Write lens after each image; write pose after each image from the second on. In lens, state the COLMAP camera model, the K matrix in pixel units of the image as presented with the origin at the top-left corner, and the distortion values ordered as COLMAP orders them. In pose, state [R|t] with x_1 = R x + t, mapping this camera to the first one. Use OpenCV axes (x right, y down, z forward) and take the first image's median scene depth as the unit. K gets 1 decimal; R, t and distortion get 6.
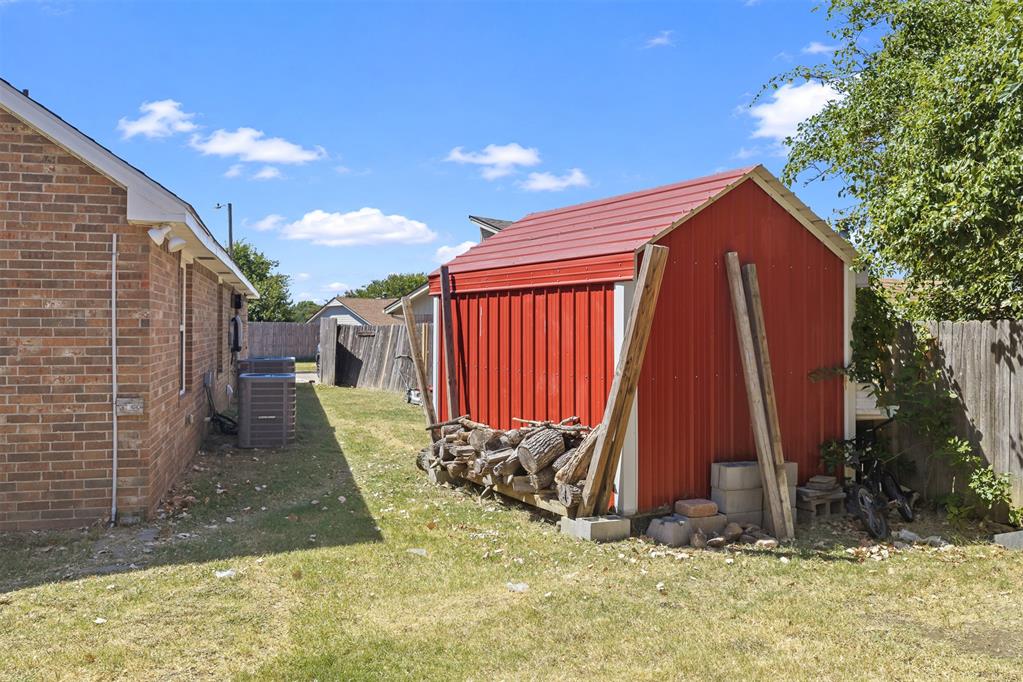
lens RADIAL K [[860.3, 0, 507.4], [0, 860.3, 337.8], [0, 0, 1]] dist [0.001928, -0.007321]
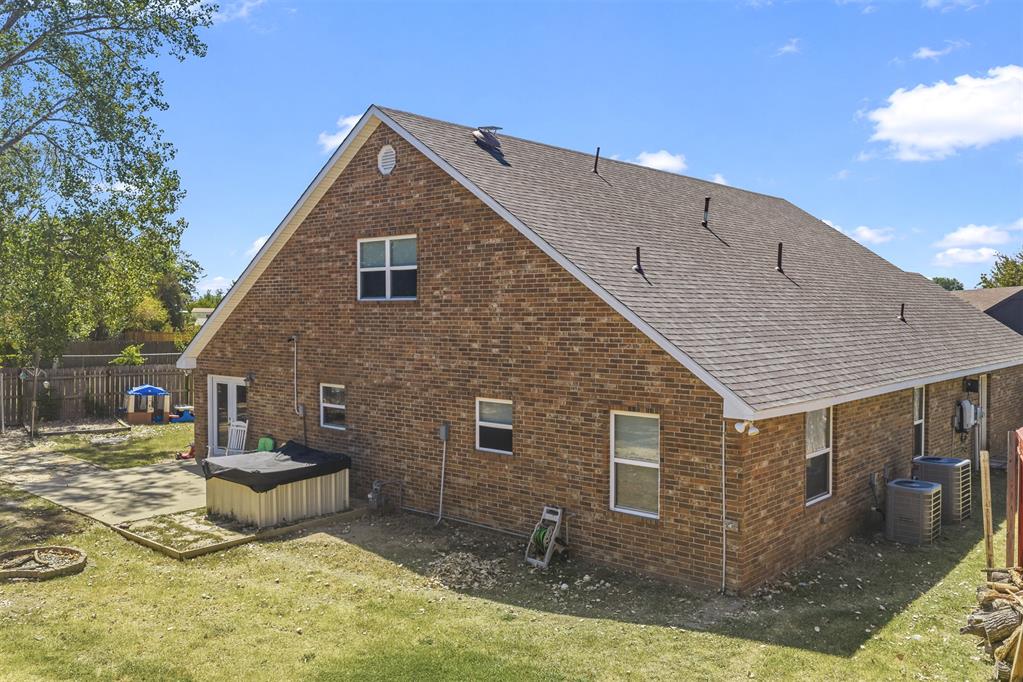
lens RADIAL K [[860.3, 0, 509.3], [0, 860.3, 348.0], [0, 0, 1]] dist [0.001928, -0.007321]
pose [[0.545571, 0.030094, -0.837524, 0.709082], [0.001903, 0.999308, 0.037146, -0.326384], [0.838063, -0.021859, 0.545136, -0.250105]]
